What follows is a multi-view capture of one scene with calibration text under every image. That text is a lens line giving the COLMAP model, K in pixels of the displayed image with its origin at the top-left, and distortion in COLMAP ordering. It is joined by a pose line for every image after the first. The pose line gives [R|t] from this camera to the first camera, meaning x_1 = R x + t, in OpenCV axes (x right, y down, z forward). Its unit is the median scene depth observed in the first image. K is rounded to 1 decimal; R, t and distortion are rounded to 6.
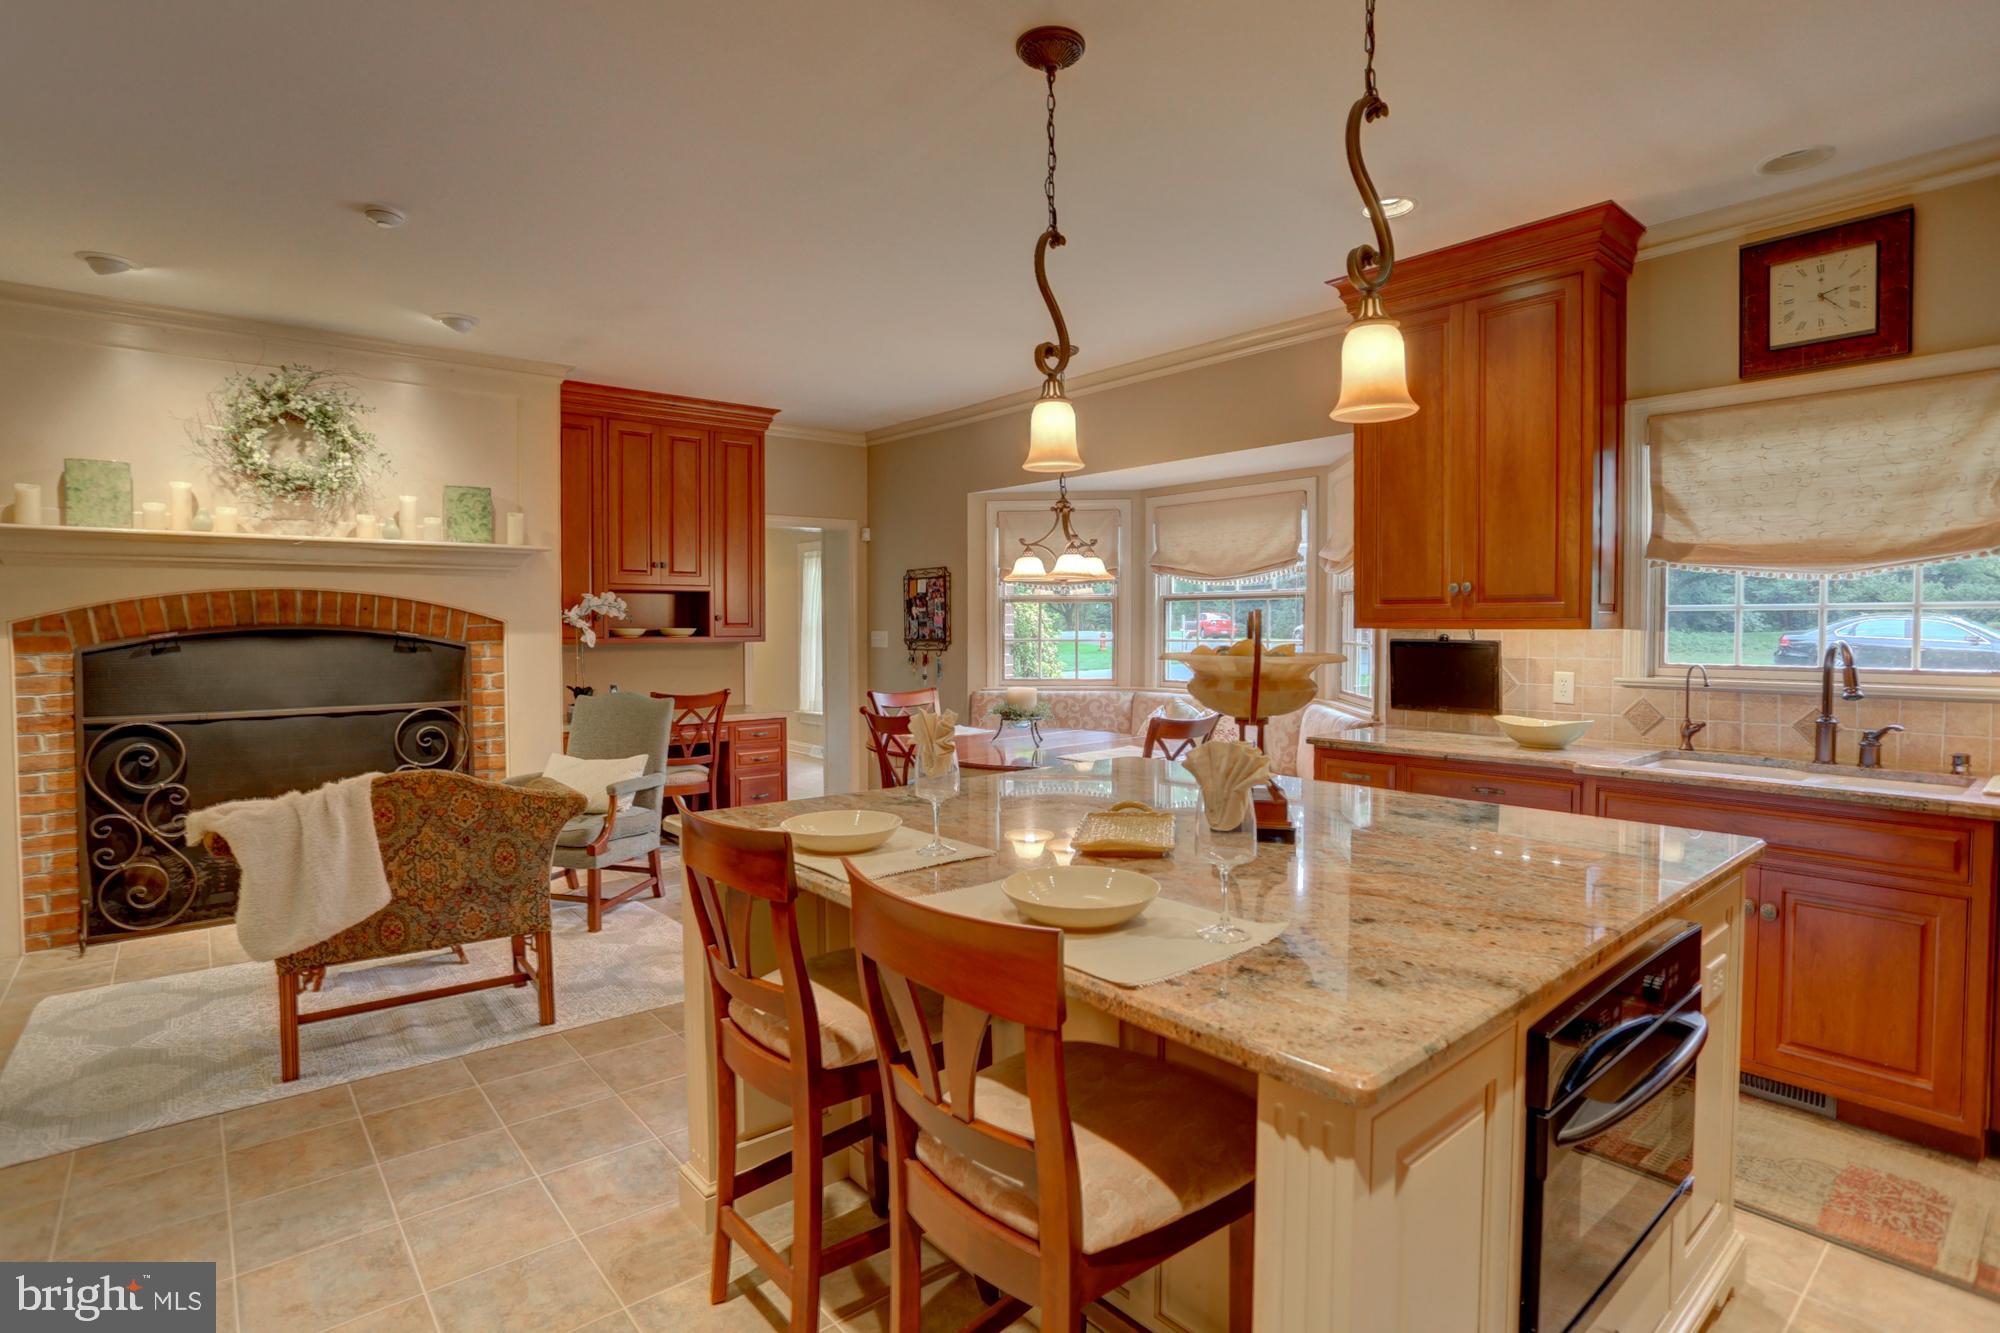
lens RADIAL K [[1005.1, 0, 993.1], [0, 1005.1, 648.5], [0, 0, 1]] dist [-0.054528, 0.018319]
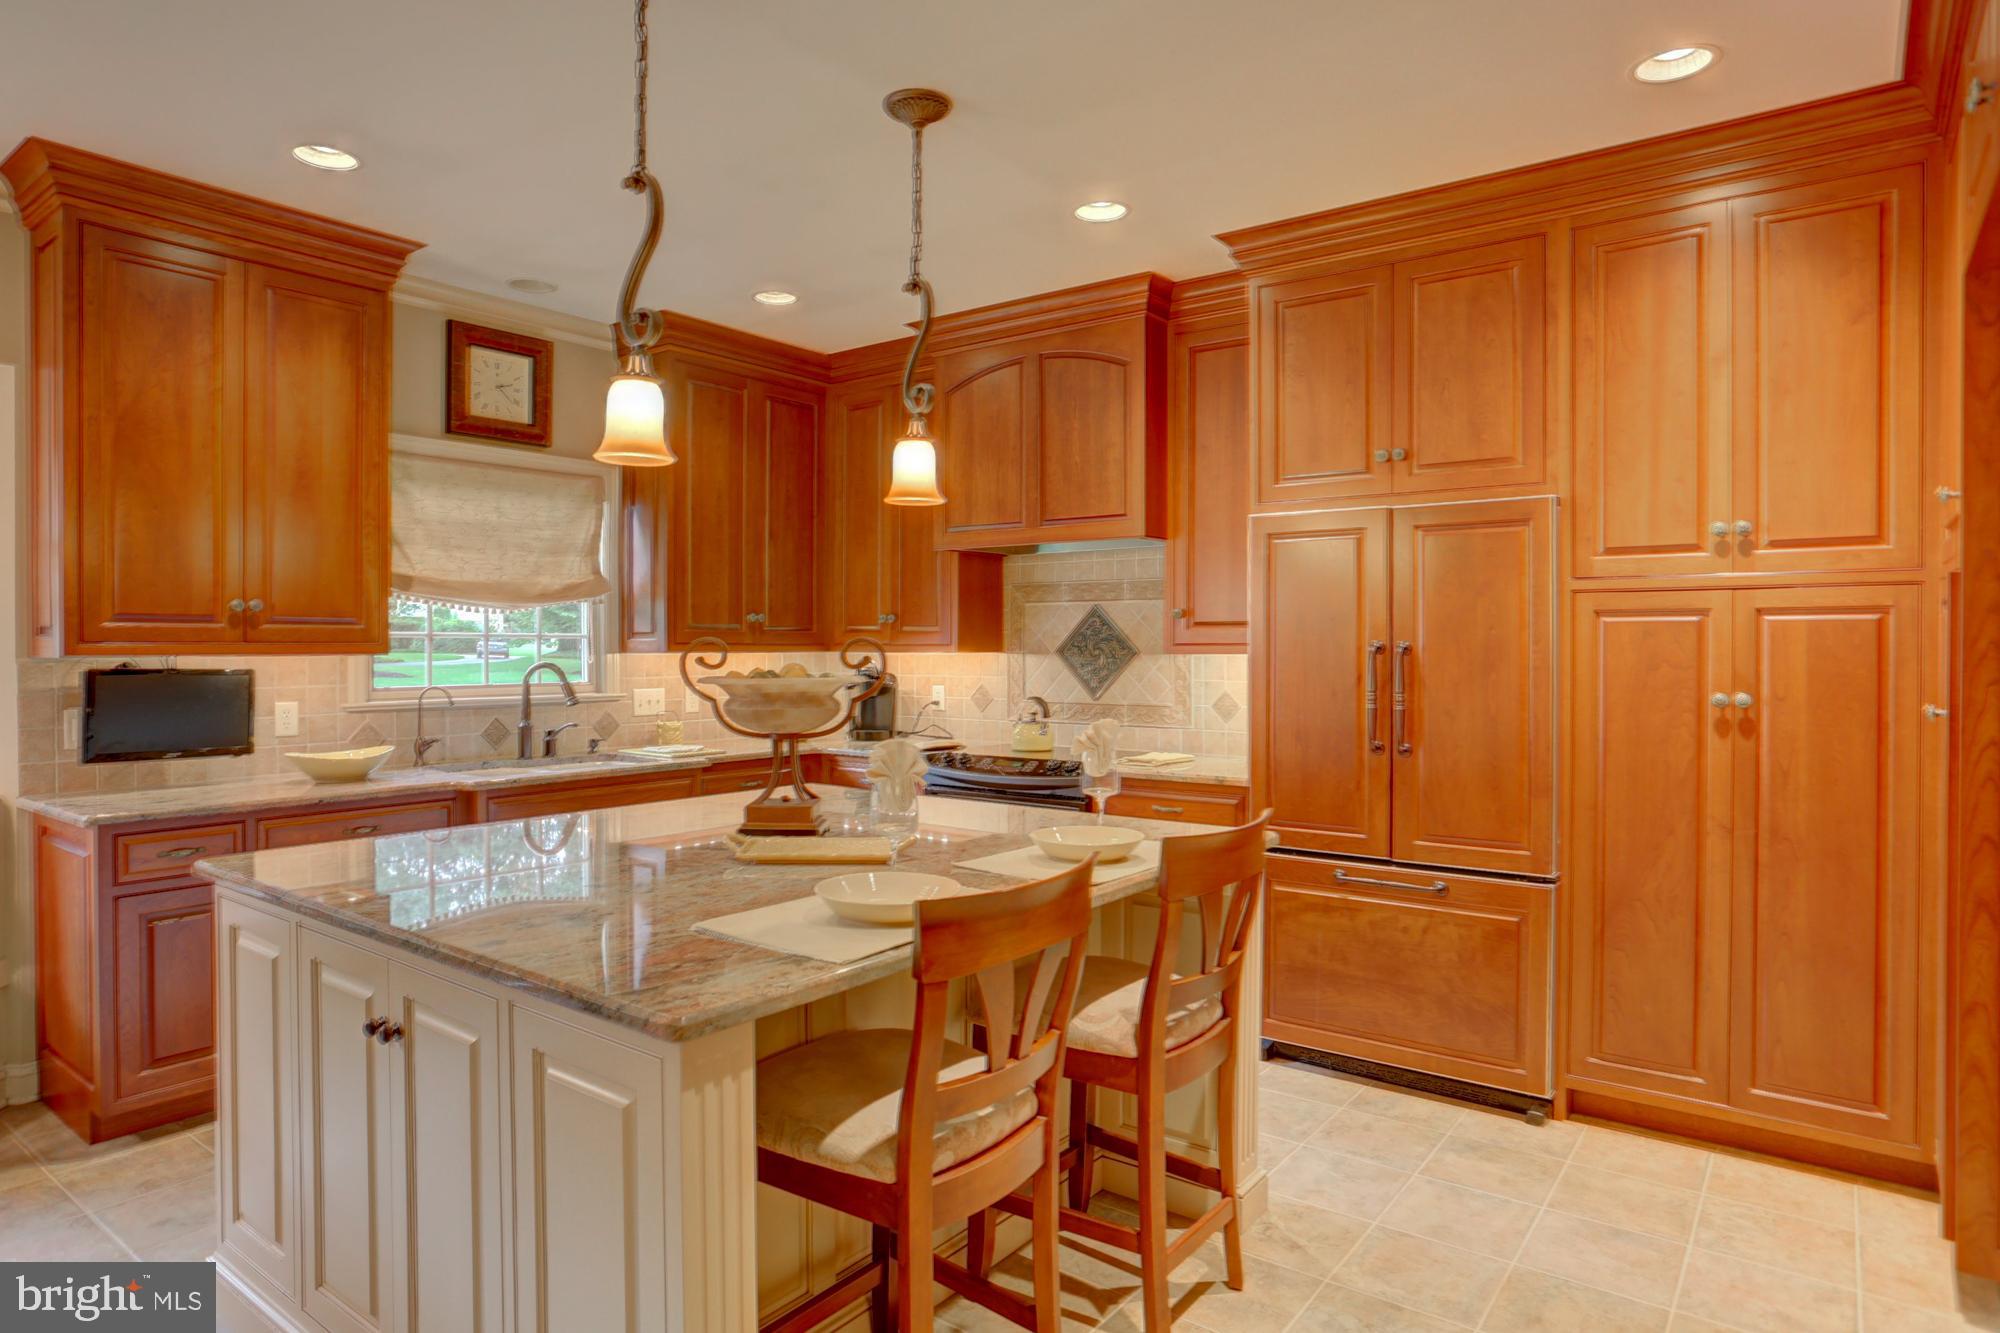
lens RADIAL K [[1169.0, 0, 985.9], [0, 1169.0, 656.0], [0, 0, 1]] dist [-0.009130, 0.003265]
pose [[-0.217317, -0.006940, 0.976077, -0.664557], [0.023387, 0.999651, 0.012315, -0.018403], [-0.975821, 0.025504, -0.217078, 0.648057]]
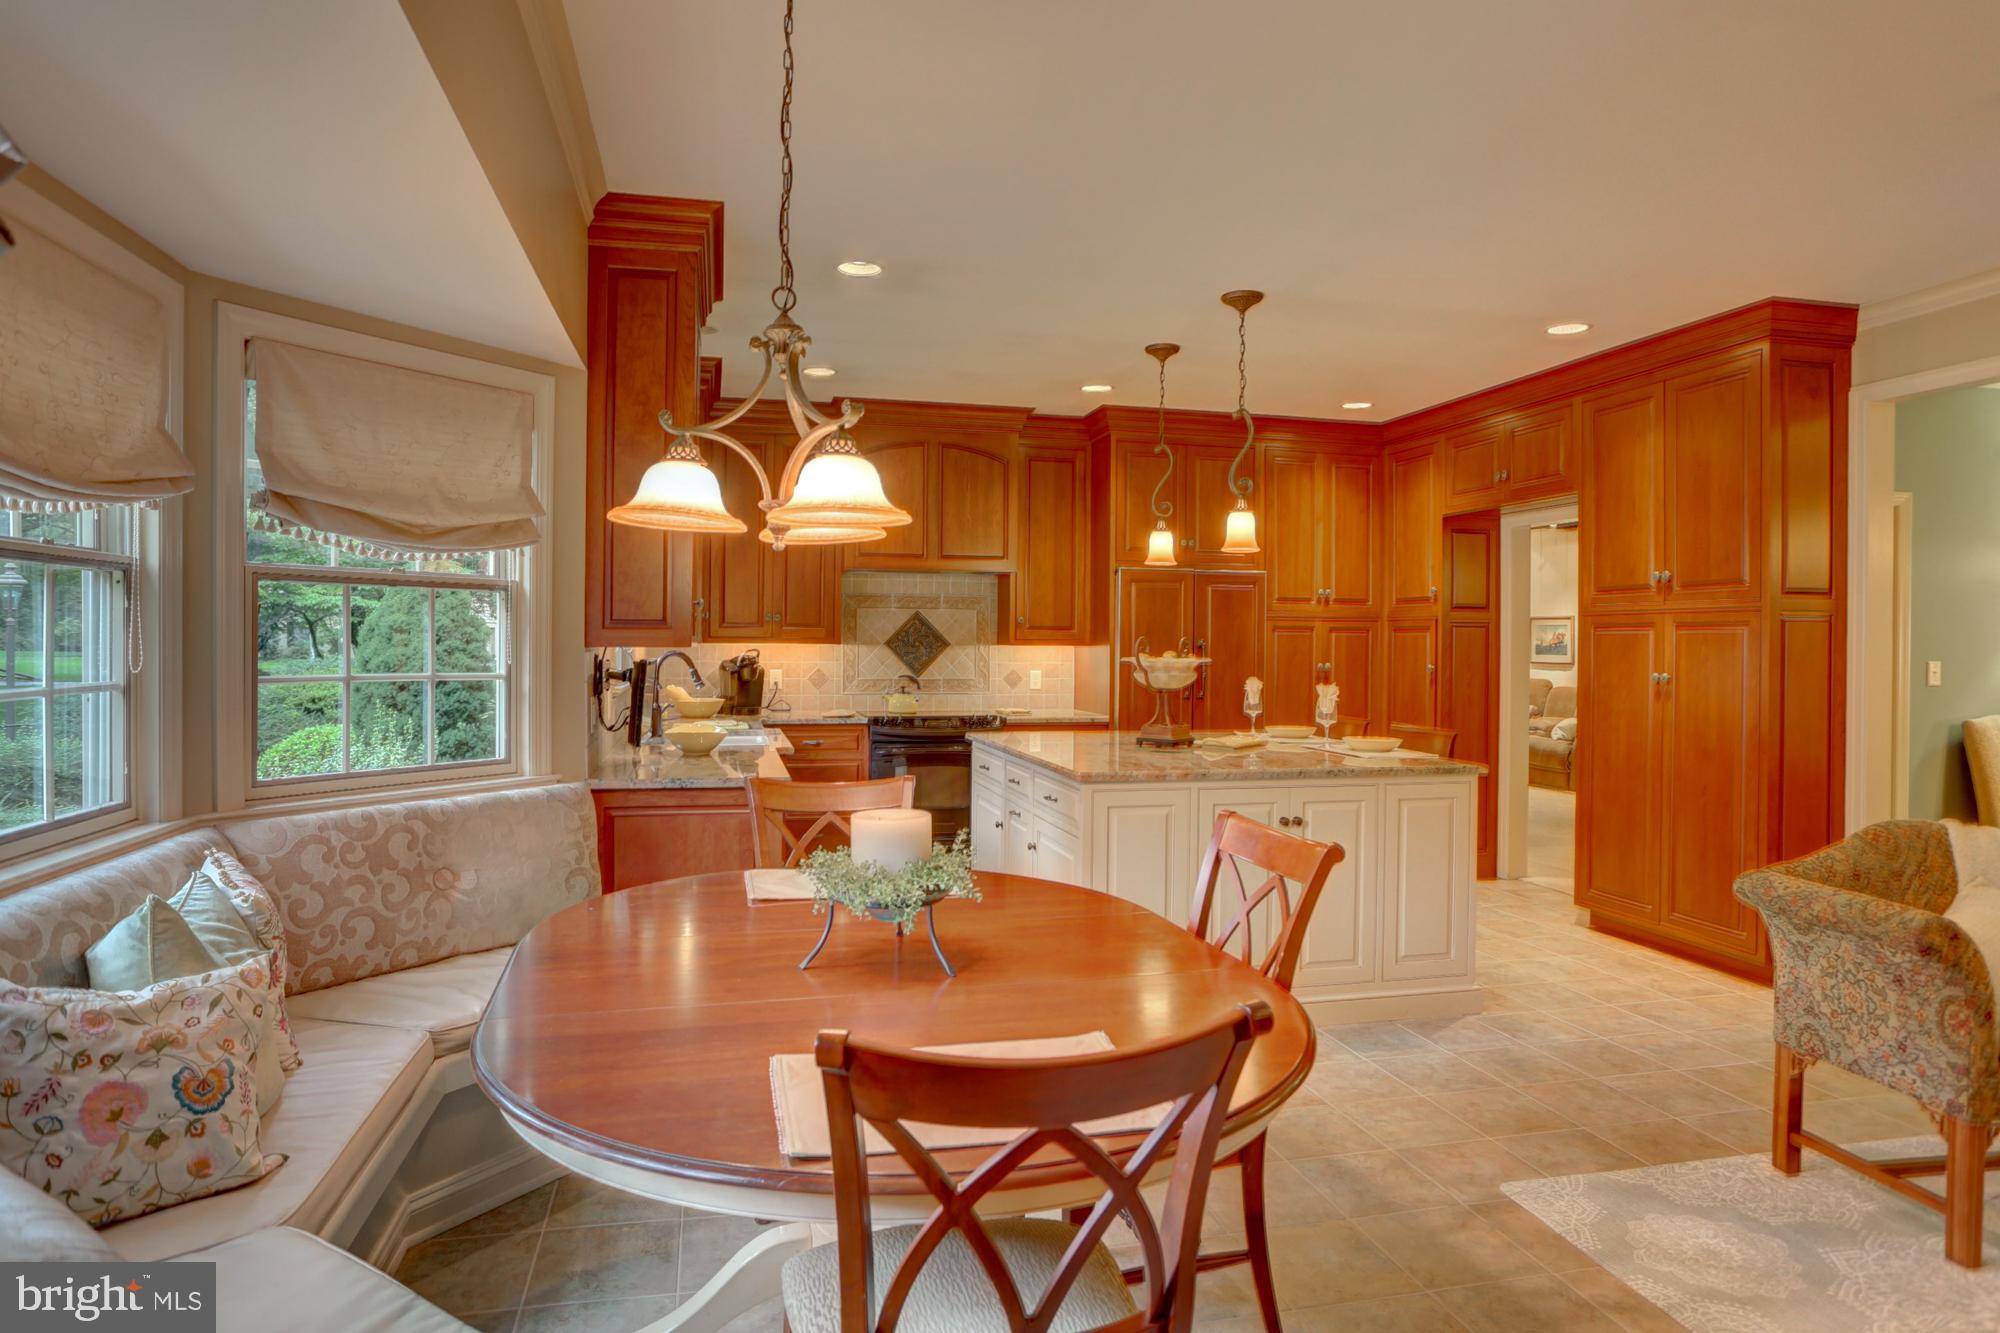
lens RADIAL K [[1169.0, 0, 991.2], [0, 1169.0, 655.2], [0, 0, 1]] dist [-0.009130, 0.003265]
pose [[-0.884968, -0.014913, 0.465413, -0.370579], [0.002700, 0.999306, 0.037154, -0.059965], [-0.465644, 0.034137, -0.884313, 2.004794]]
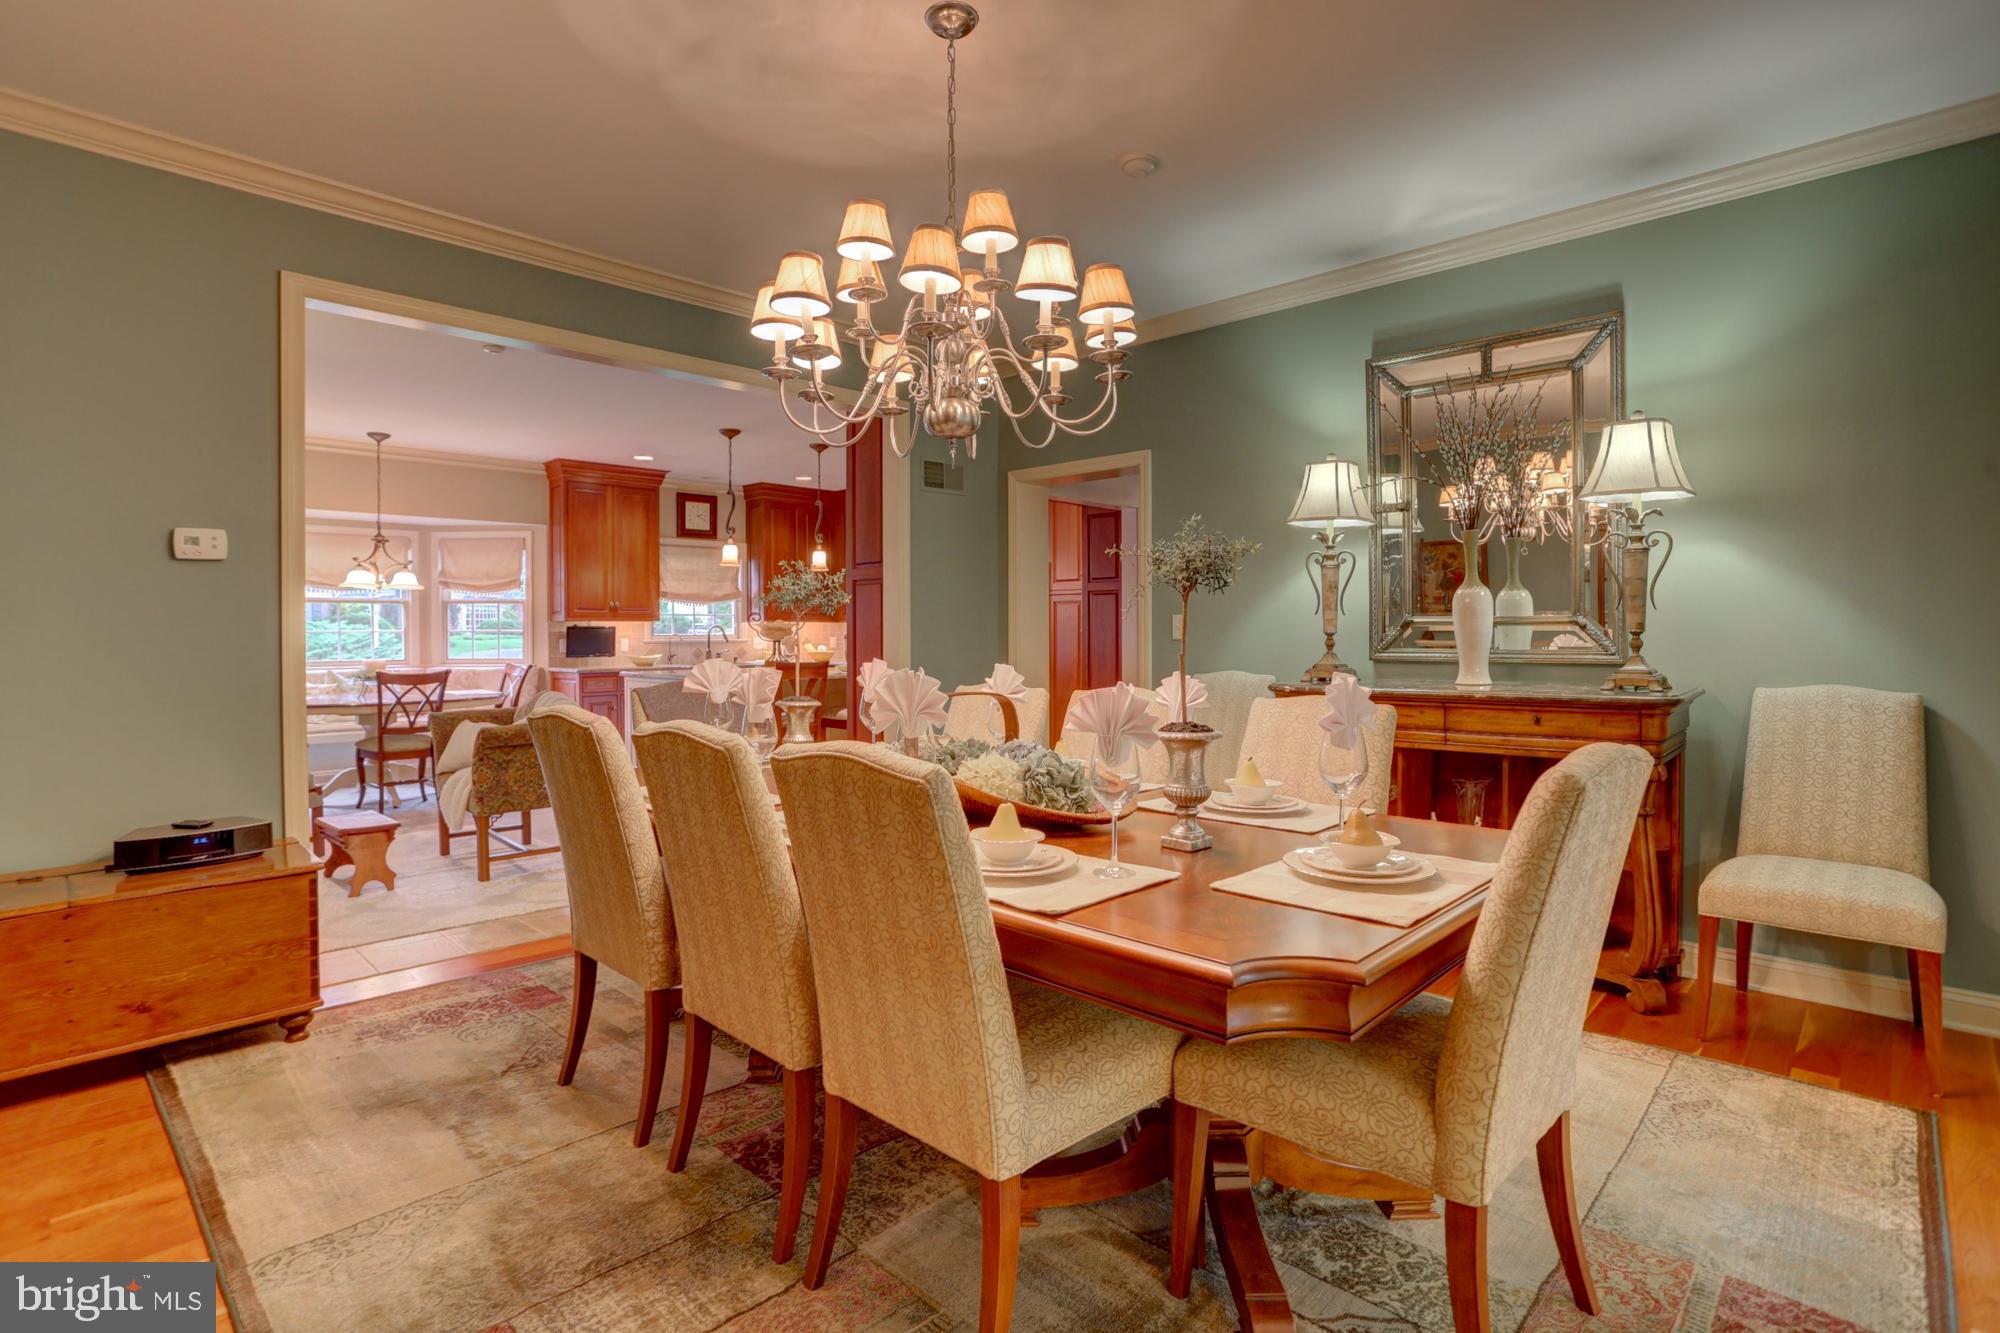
lens RADIAL K [[1005.1, 0, 993.7], [0, 1005.1, 663.8], [0, 0, 1]] dist [-0.054528, 0.018319]
pose [[-0.101791, -0.030679, 0.994333, -2.205575], [0.027891, 0.999043, 0.033679, 0.029690], [-0.994415, 0.031161, -0.100838, 0.347470]]
